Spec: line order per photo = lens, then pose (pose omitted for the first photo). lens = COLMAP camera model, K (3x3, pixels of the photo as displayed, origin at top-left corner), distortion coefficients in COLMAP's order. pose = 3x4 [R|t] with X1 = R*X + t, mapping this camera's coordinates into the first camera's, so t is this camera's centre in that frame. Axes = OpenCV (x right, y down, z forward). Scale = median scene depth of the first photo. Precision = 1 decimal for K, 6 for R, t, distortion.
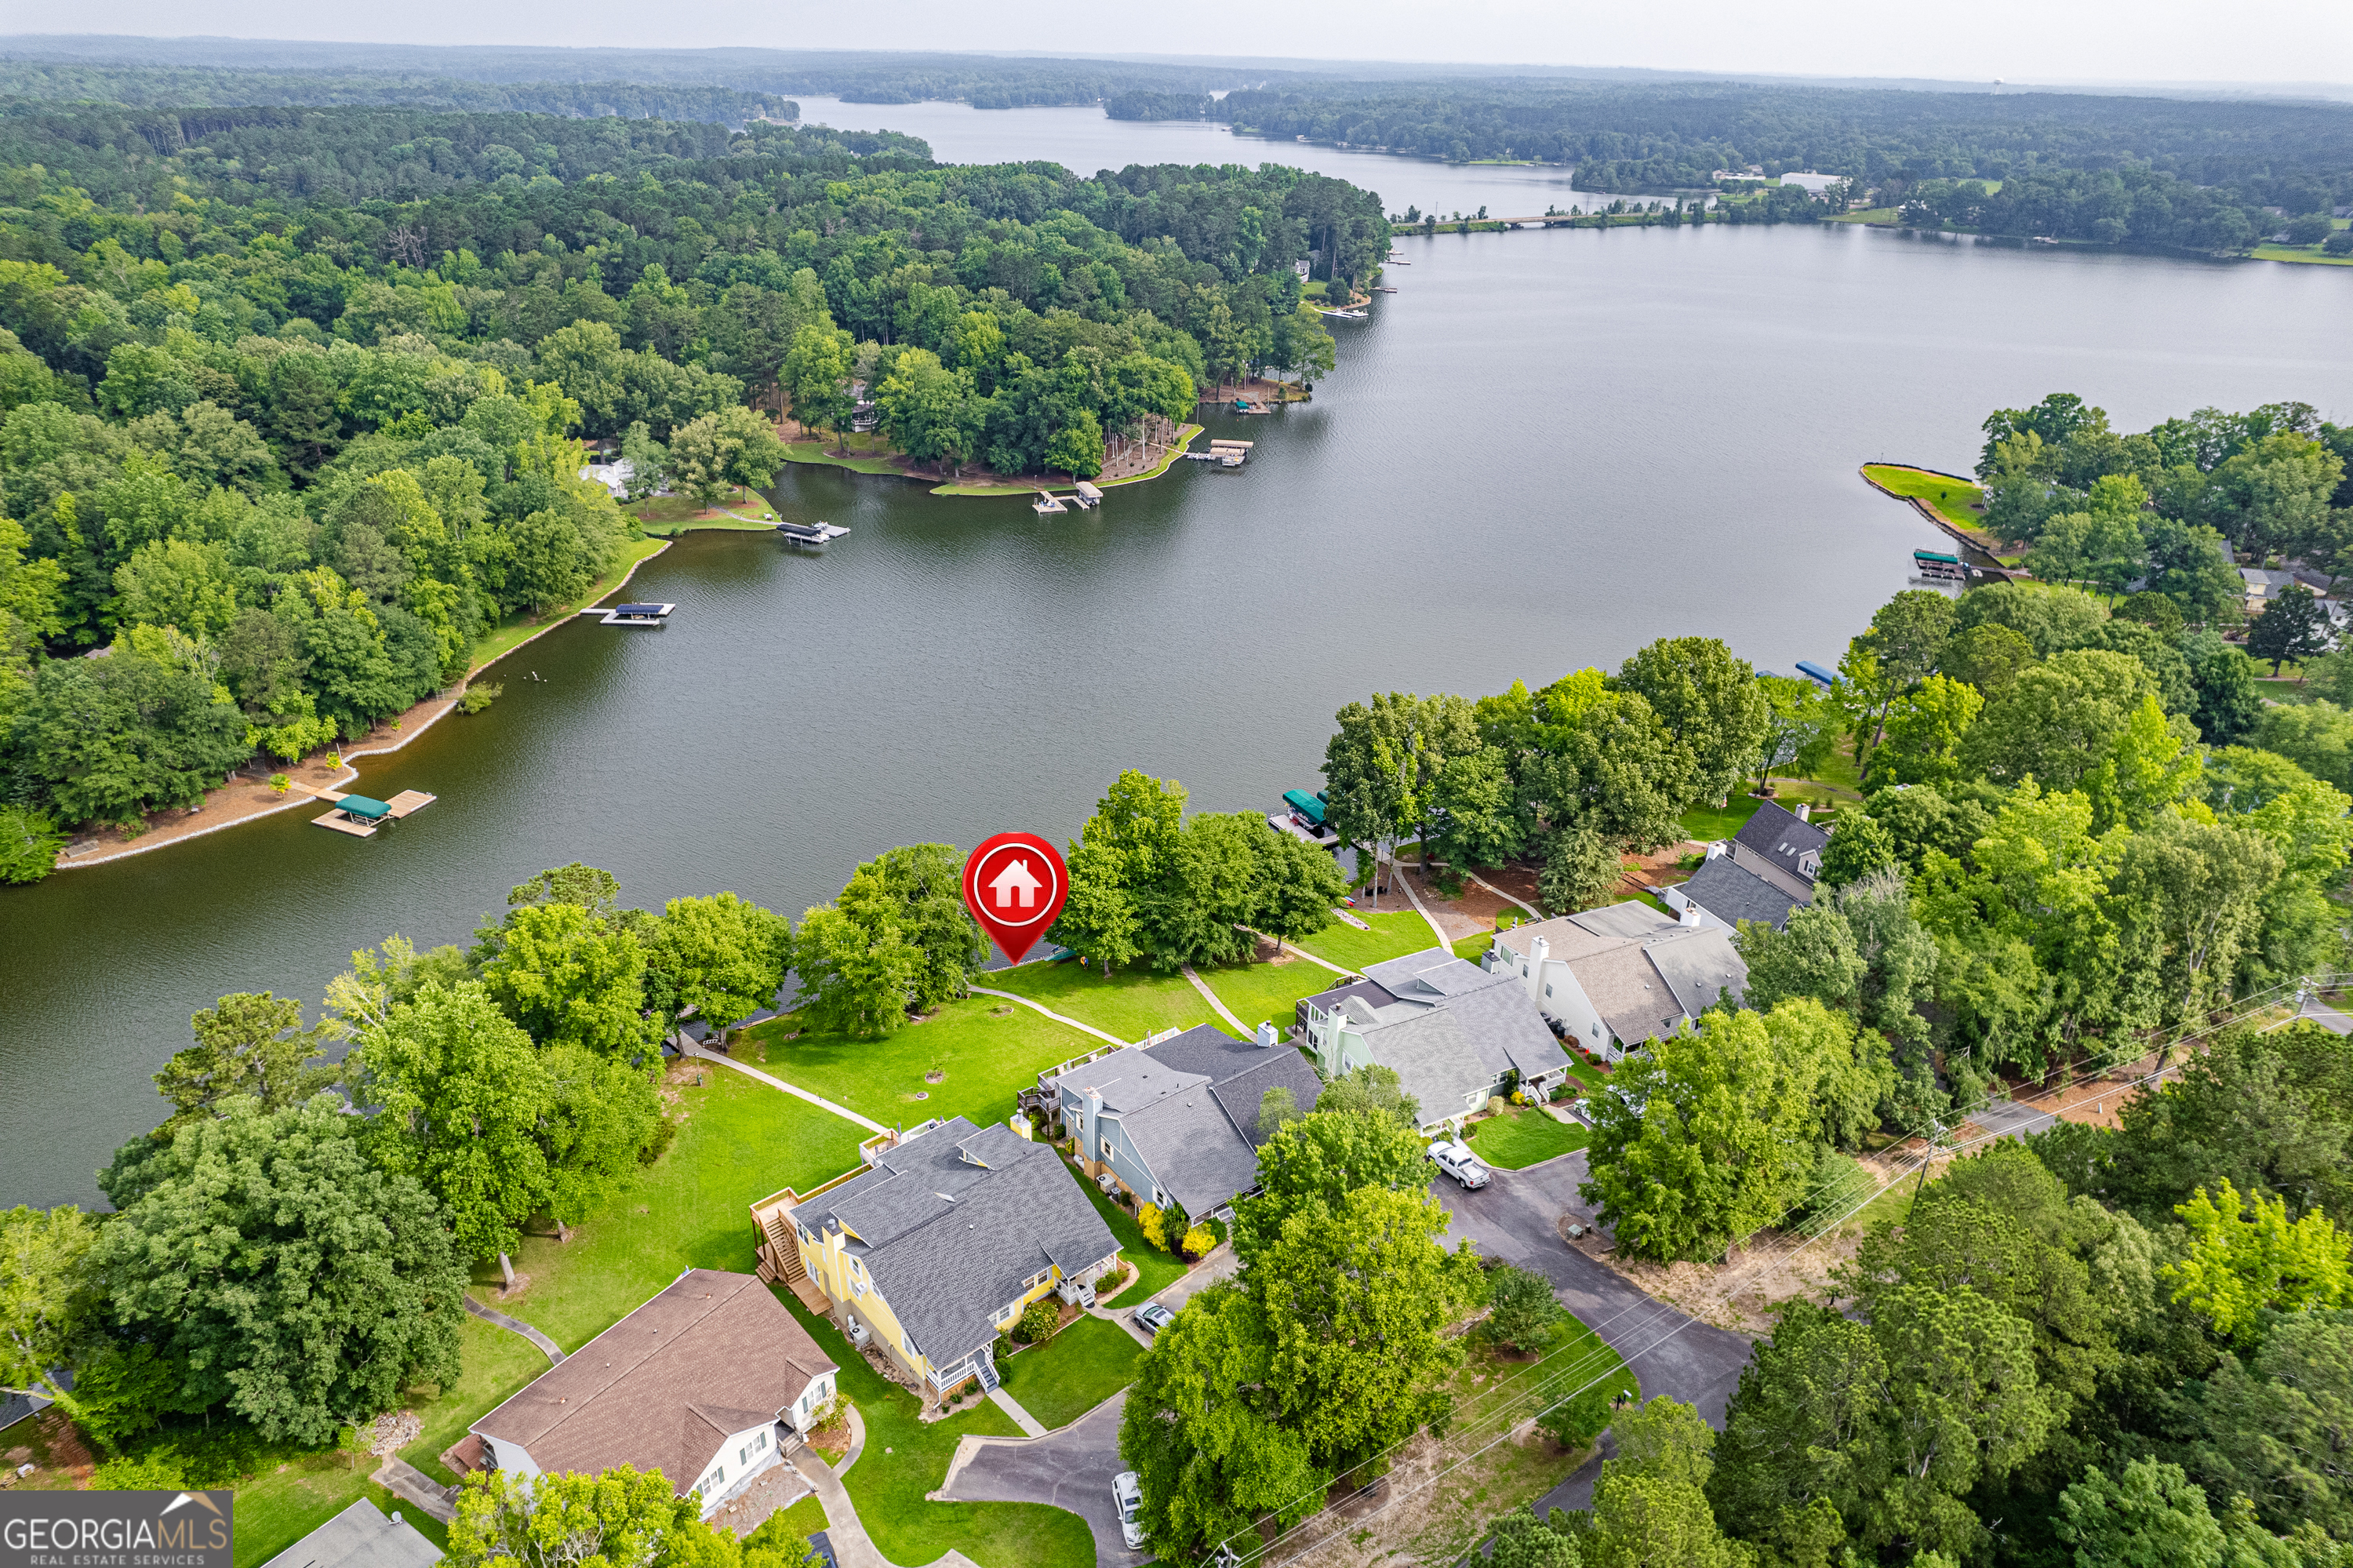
lens RADIAL K [[1511.3, 0, 1169.4], [0, 1511.3, 785.8], [0, 0, 1]] dist [-0.083912, 0.073168]
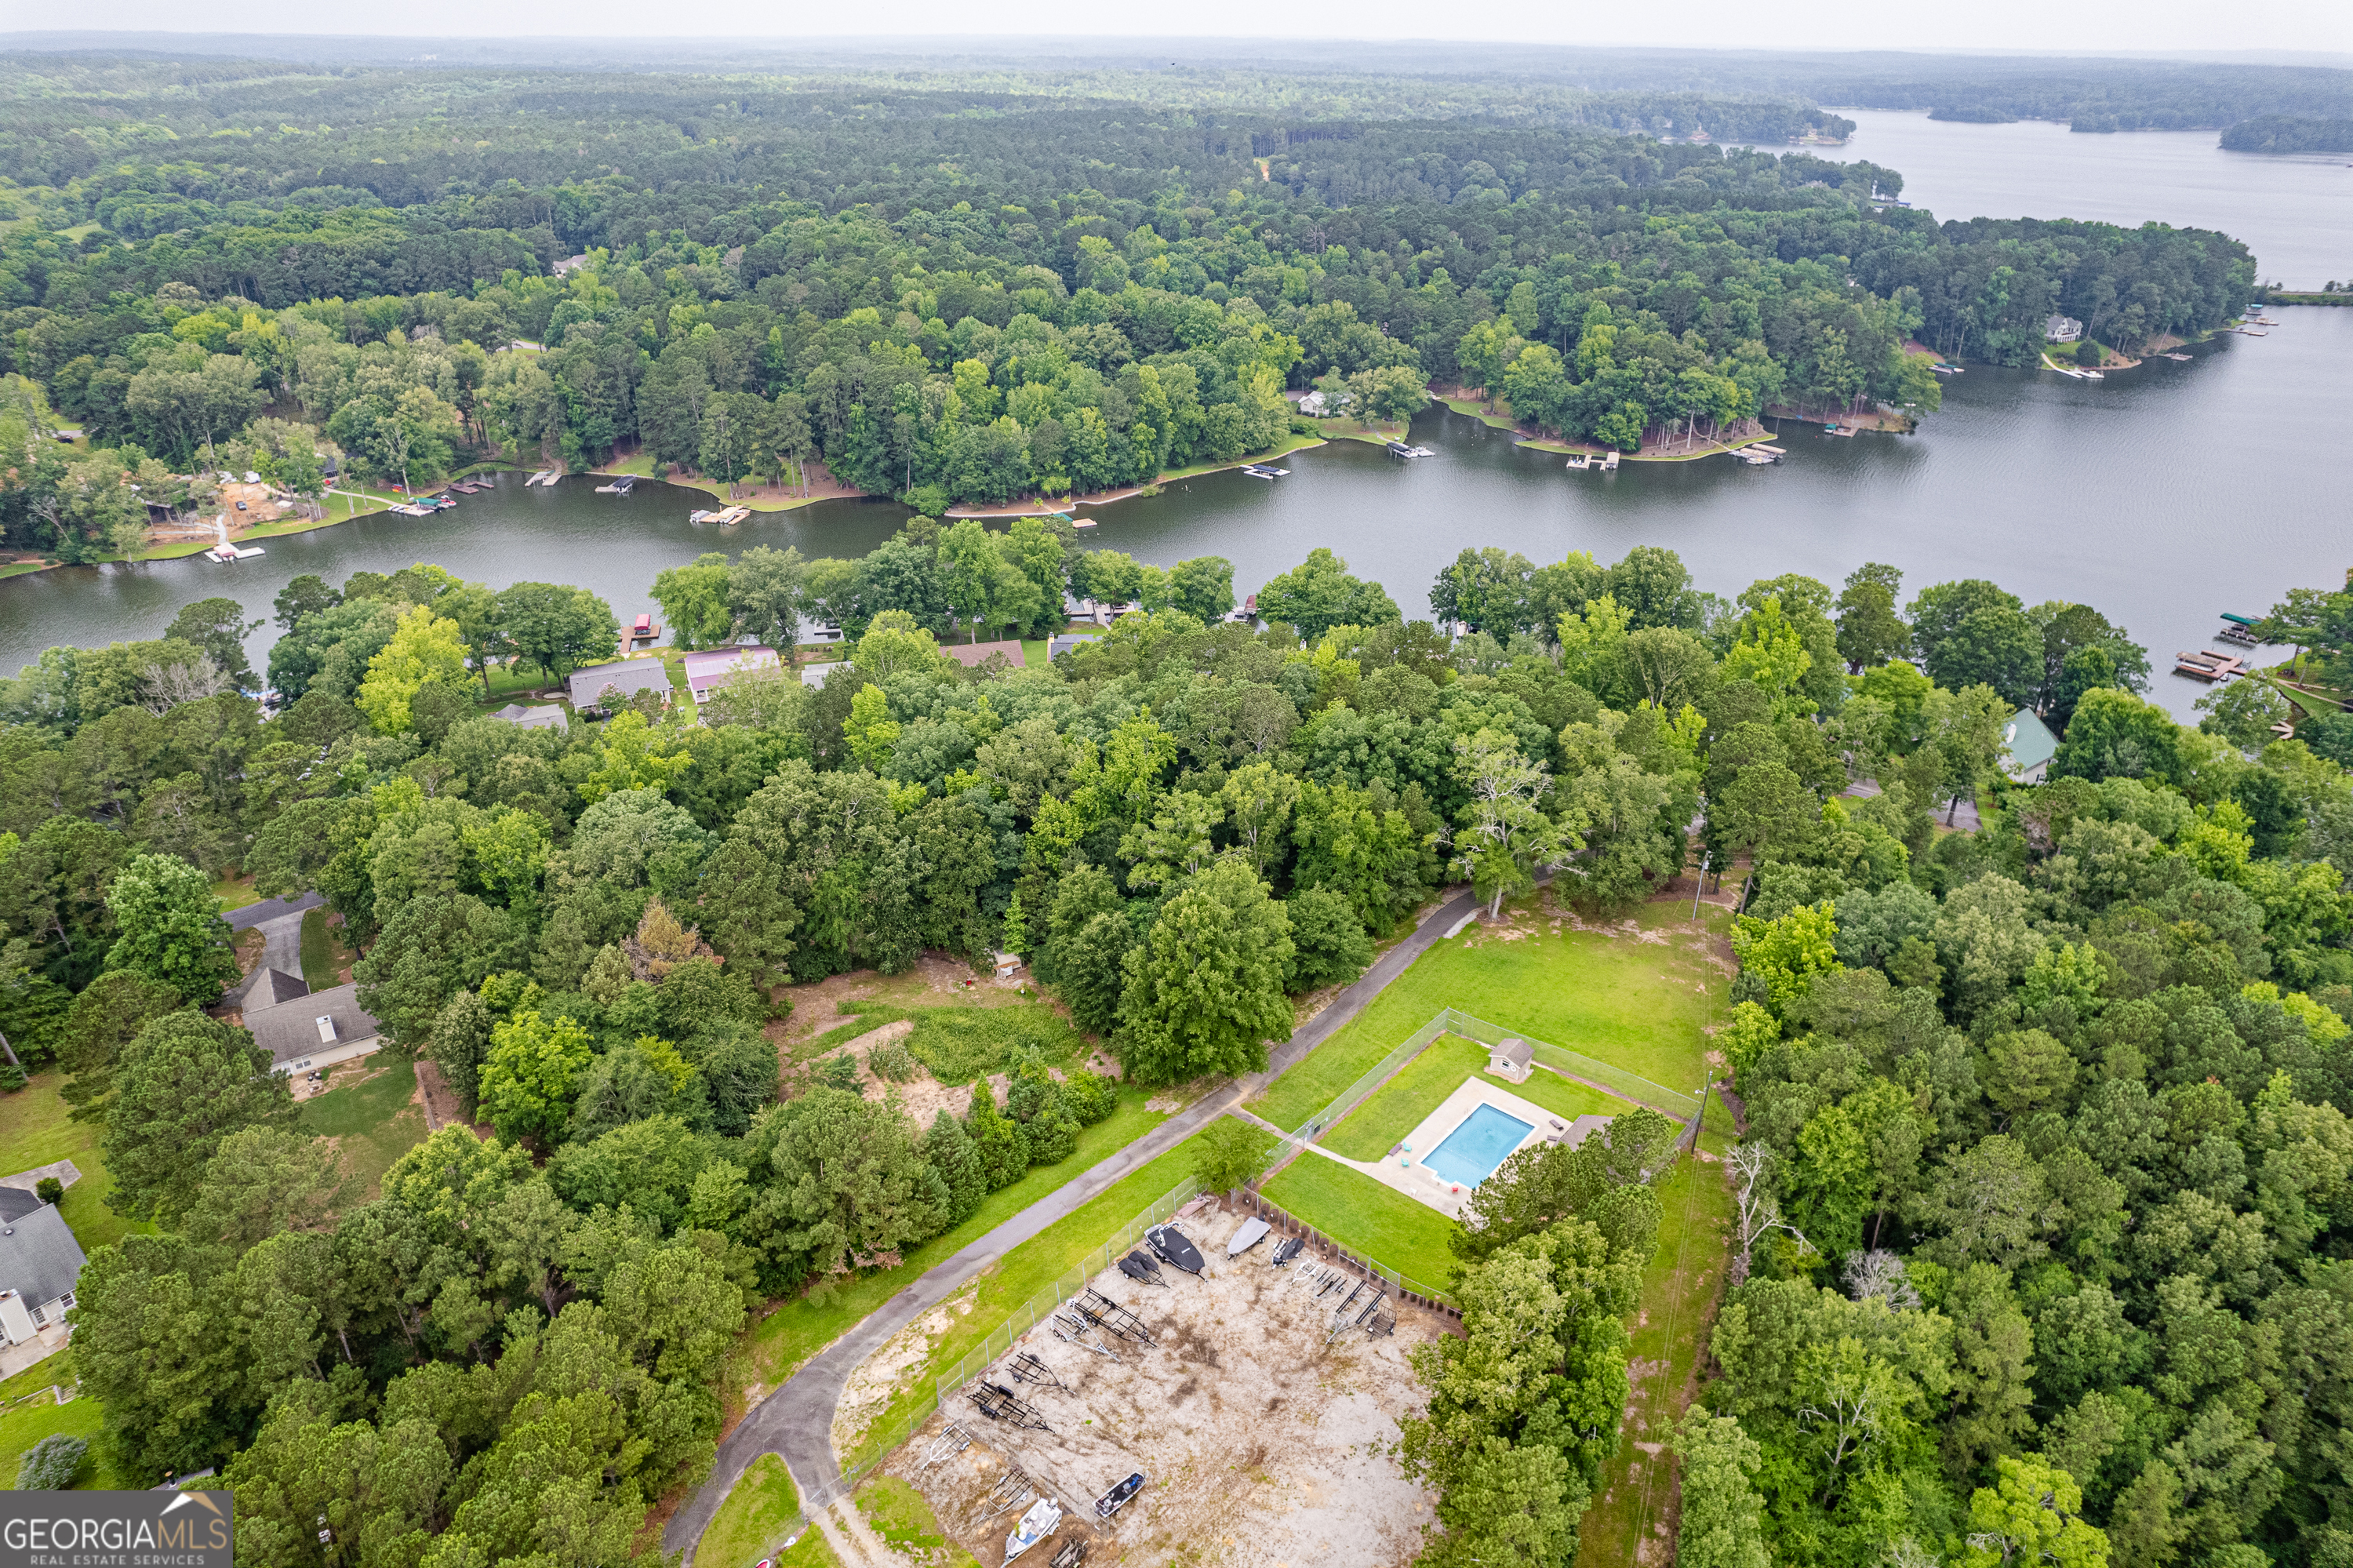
lens RADIAL K [[1511.3, 0, 1187.8], [0, 1511.3, 778.1], [0, 0, 1]] dist [-0.083912, 0.073168]
pose [[0.782972, 0.269098, -0.560840, 0.491921], [-0.270153, 0.959225, 0.083095, 0.079256], [0.560332, 0.086452, 0.823744, -0.338756]]
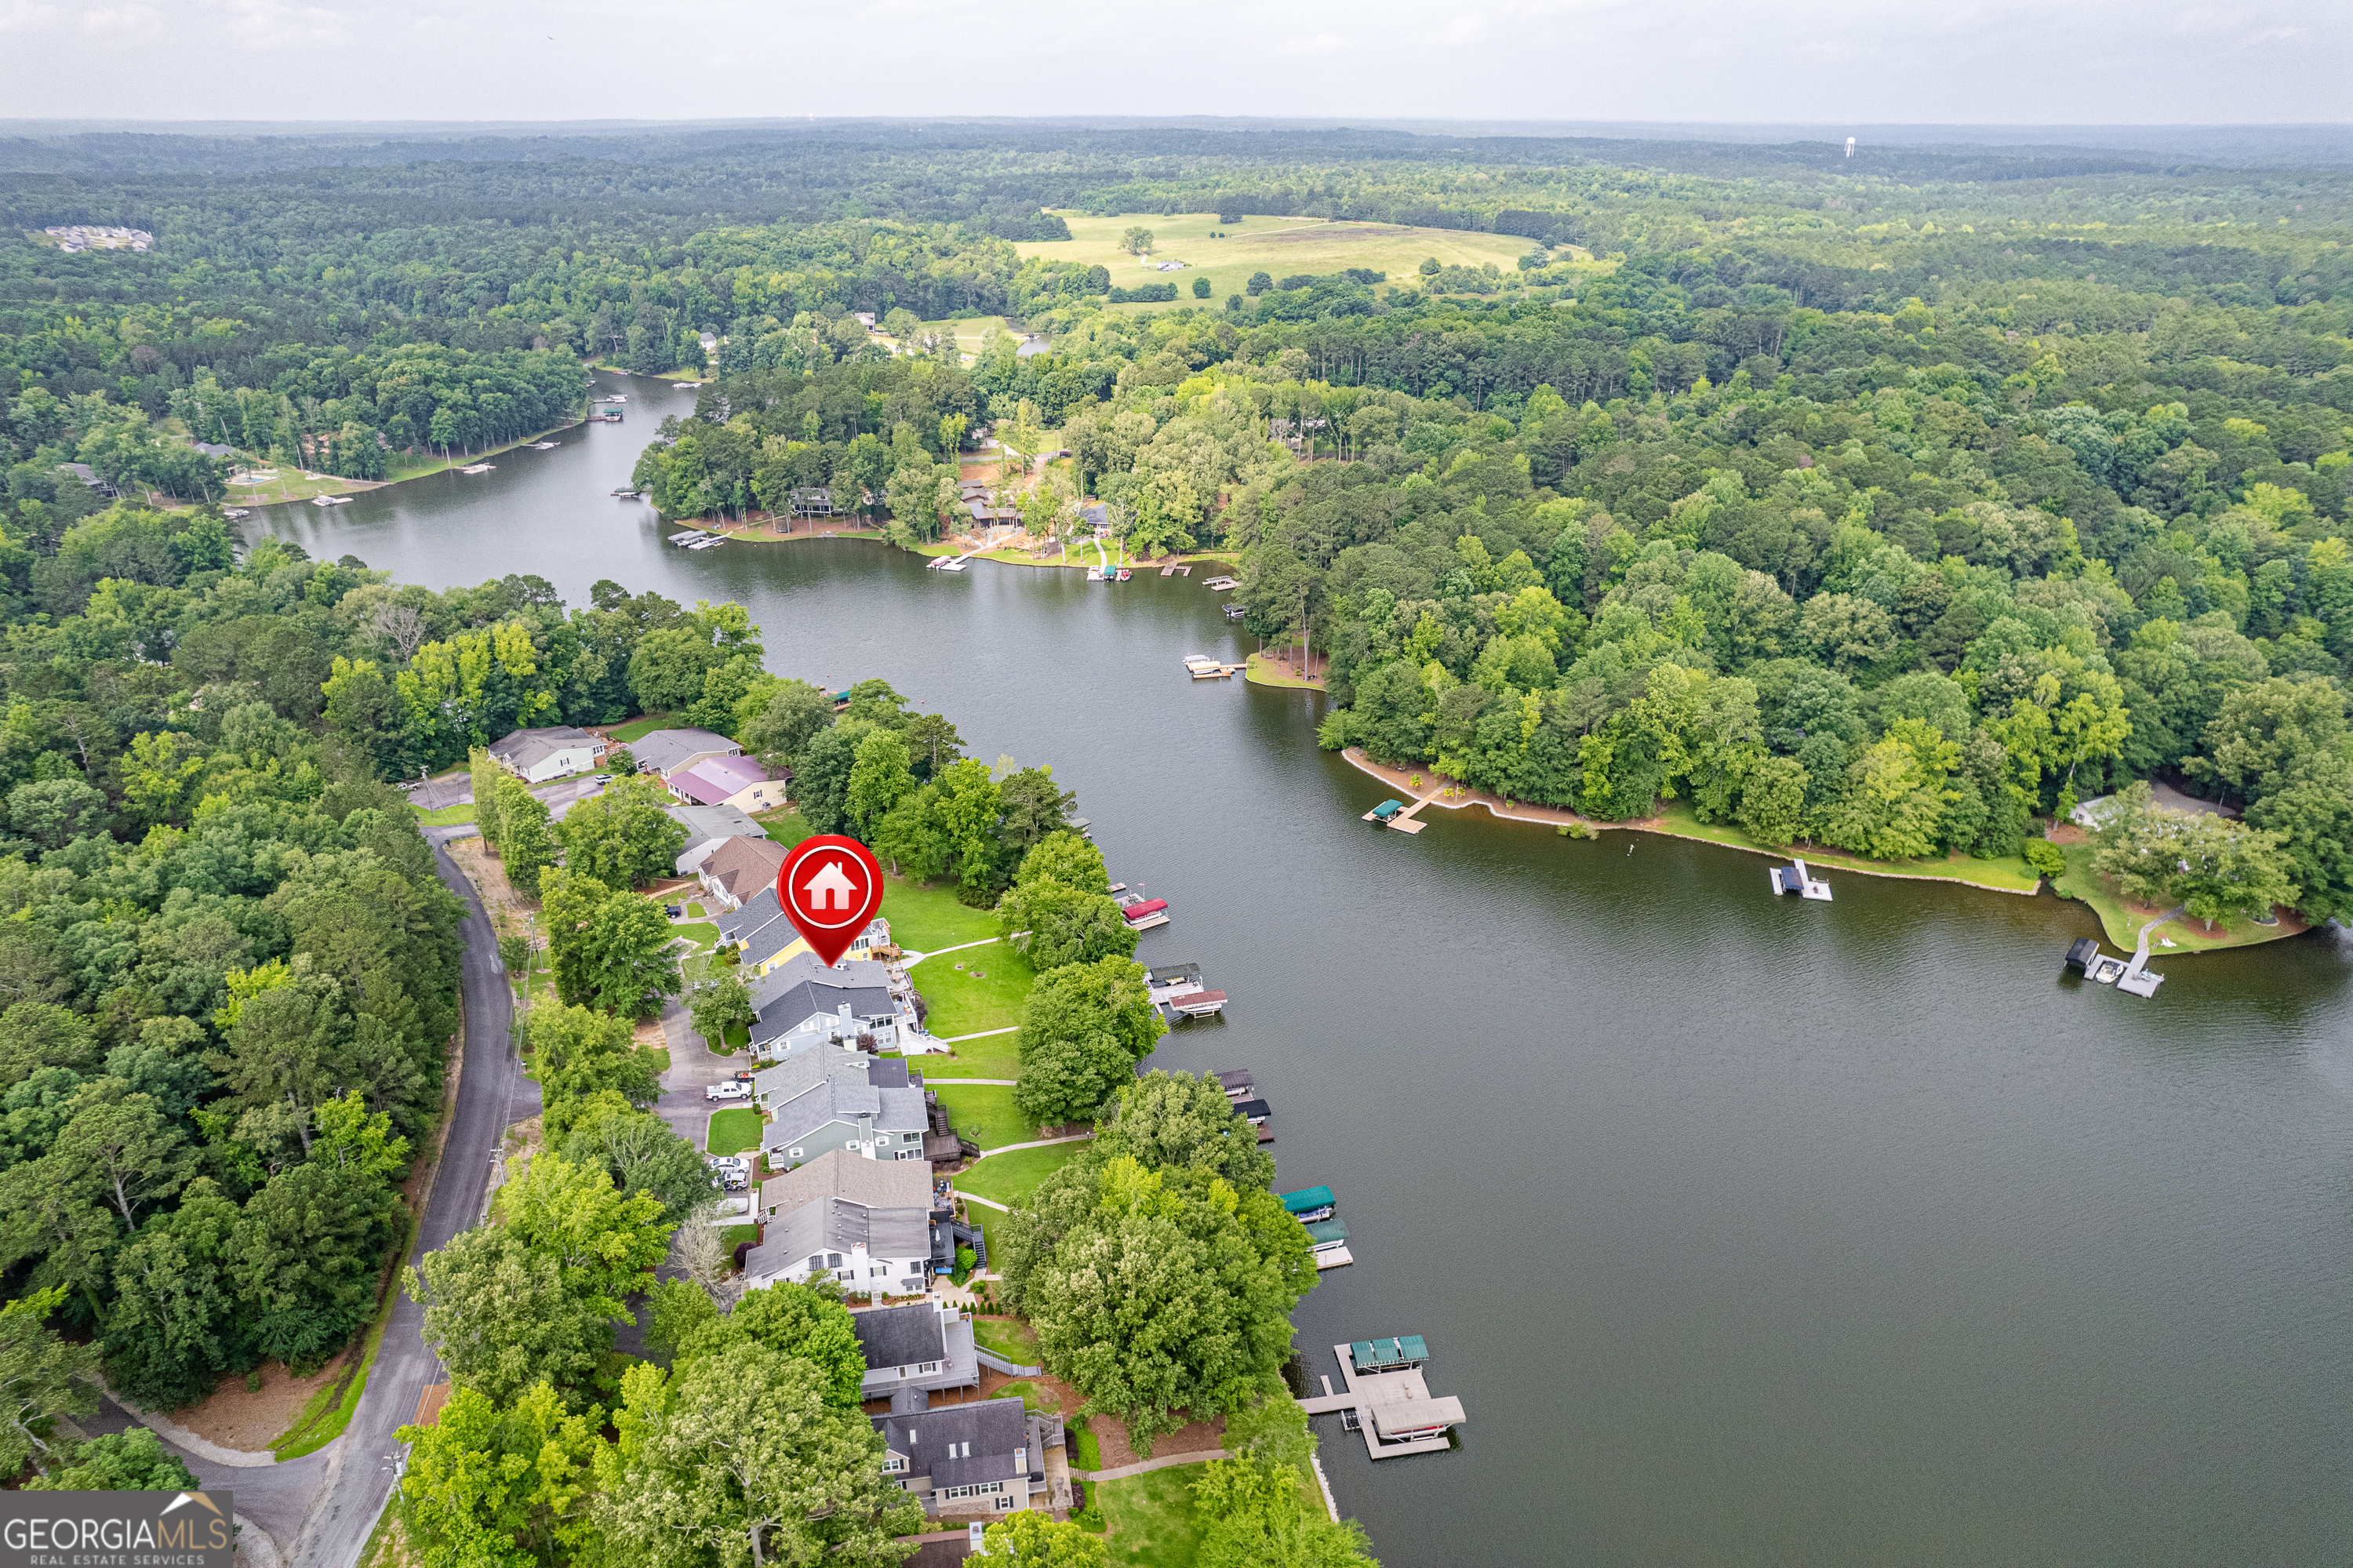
lens RADIAL K [[1511.3, 0, 1181.5], [0, 1511.3, 778.5], [0, 0, 1]] dist [-0.083912, 0.073168]
pose [[-0.234634, 0.379576, -0.894913, 0.518293], [-0.436775, 0.781283, 0.445897, -0.353938], [0.868432, 0.495498, -0.017526, 0.470527]]
